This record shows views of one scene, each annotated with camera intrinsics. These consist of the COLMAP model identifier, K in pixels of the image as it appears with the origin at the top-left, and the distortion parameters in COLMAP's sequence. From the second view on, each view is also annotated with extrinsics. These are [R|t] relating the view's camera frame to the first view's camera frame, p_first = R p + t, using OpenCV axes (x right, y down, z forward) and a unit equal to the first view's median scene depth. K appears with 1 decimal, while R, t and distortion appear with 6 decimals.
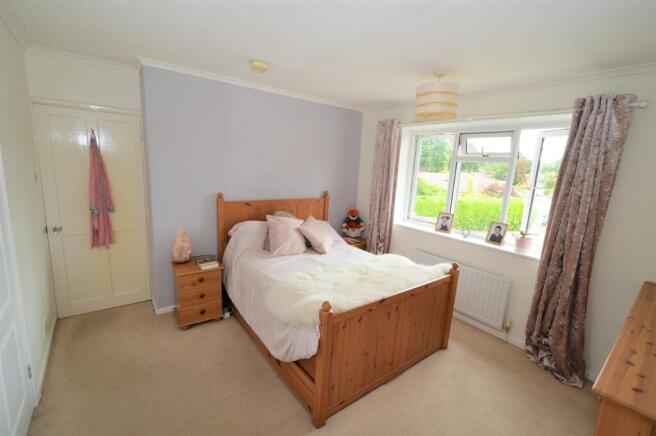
lens RADIAL K [[286.6, 0, 332.0], [0, 286.6, 216.4], [0, 0, 1]] dist [-0.001936, -0.000674]
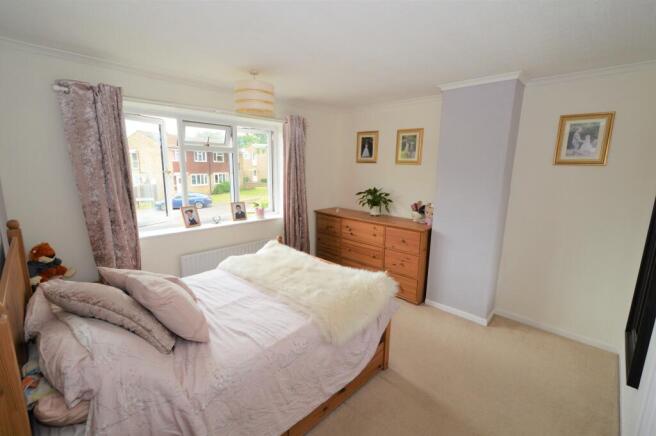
lens RADIAL K [[286.6, 0, 332.0], [0, 286.6, 216.4], [0, 0, 1]] dist [-0.001936, -0.000674]
pose [[-0.138891, -0.241554, 0.960396, -0.682709], [0.154682, 0.952601, 0.261964, -0.184015], [-0.978153, 0.184940, -0.094944, 0.762918]]
